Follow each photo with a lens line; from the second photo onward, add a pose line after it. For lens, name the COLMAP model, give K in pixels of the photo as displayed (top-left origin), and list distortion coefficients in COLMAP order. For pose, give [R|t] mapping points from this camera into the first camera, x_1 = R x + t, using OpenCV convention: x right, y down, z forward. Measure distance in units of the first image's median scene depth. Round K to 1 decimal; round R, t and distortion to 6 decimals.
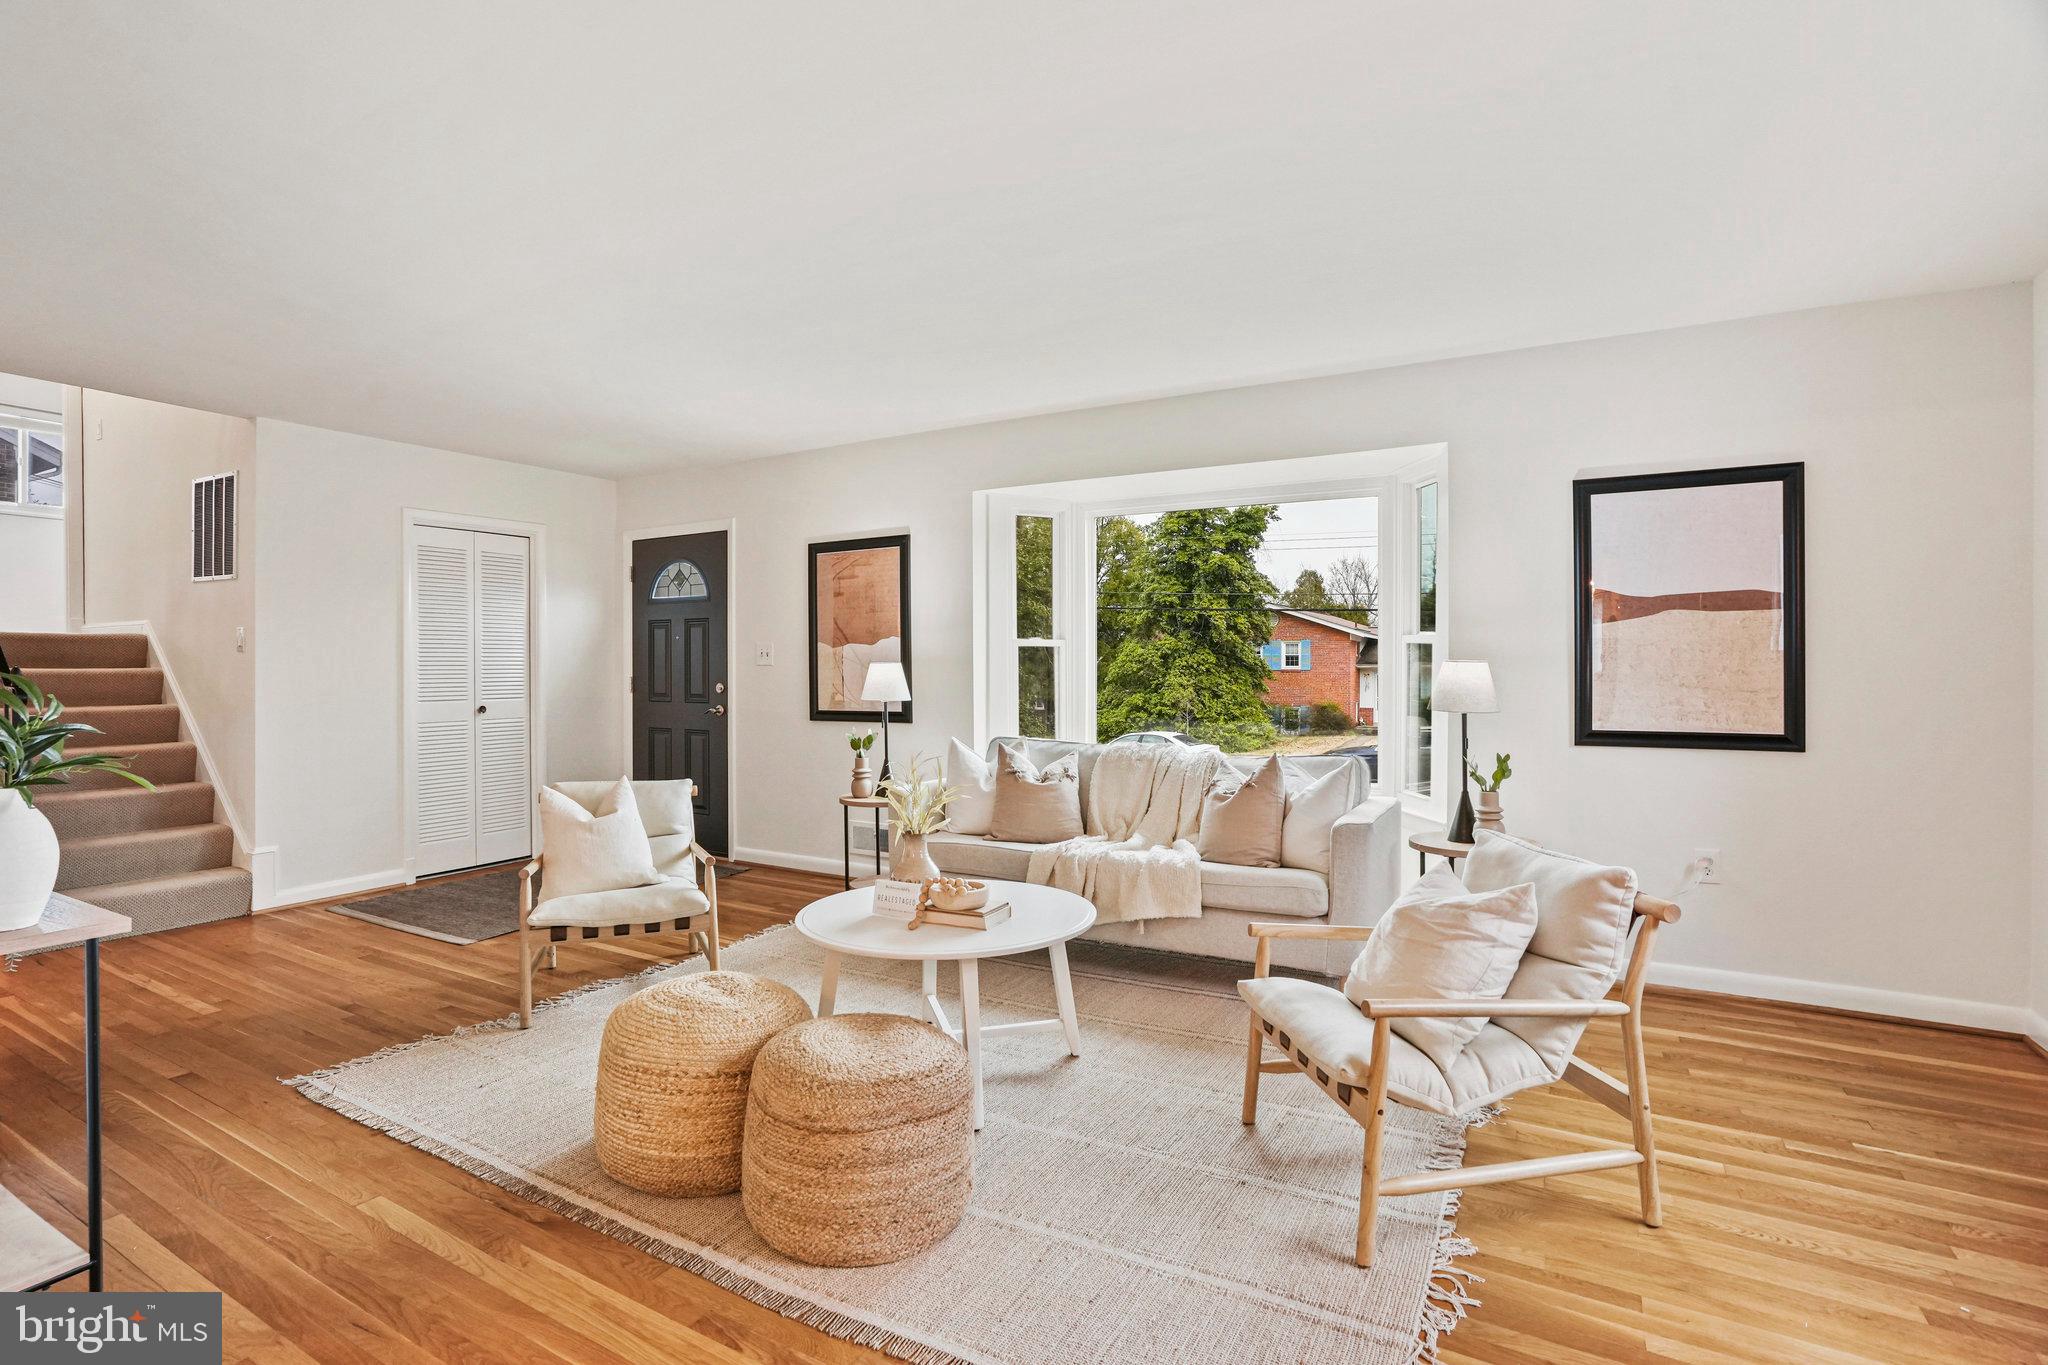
lens RADIAL K [[950.7, 0, 1035.5], [0, 950.7, 673.7], [0, 0, 1]] dist [-0.001150, 0.001192]
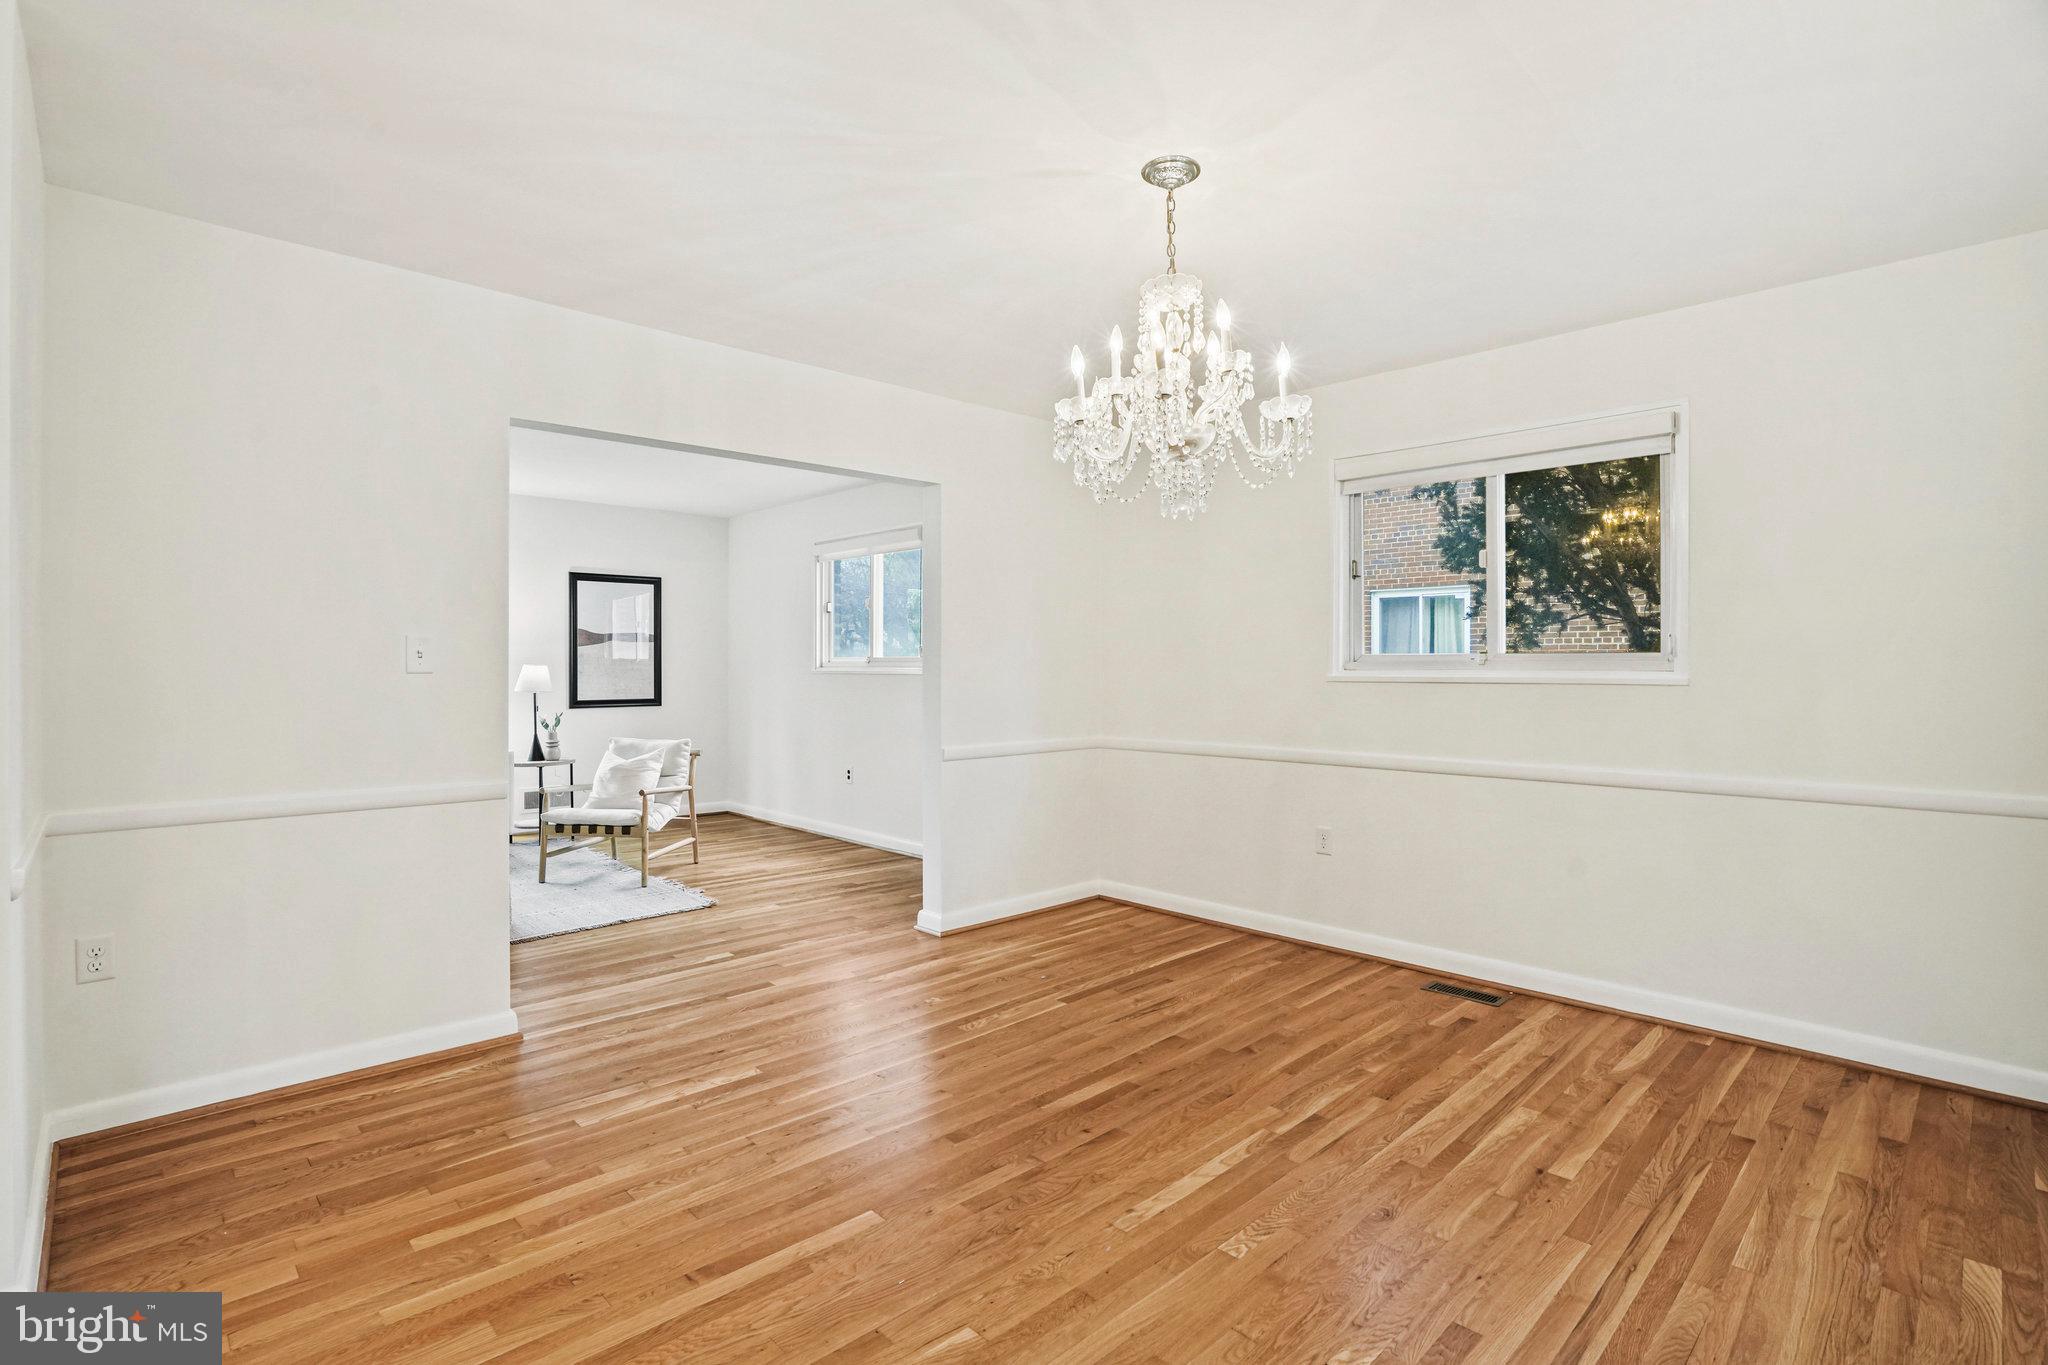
lens RADIAL K [[950.7, 0, 1035.5], [0, 950.7, 673.7], [0, 0, 1]] dist [-0.001150, 0.001192]
pose [[0.270892, -0.001478, 0.962609, -1.091057], [0.010305, 0.999946, -0.001364, 0.017625], [-0.962555, 0.010289, 0.270893, -0.452644]]
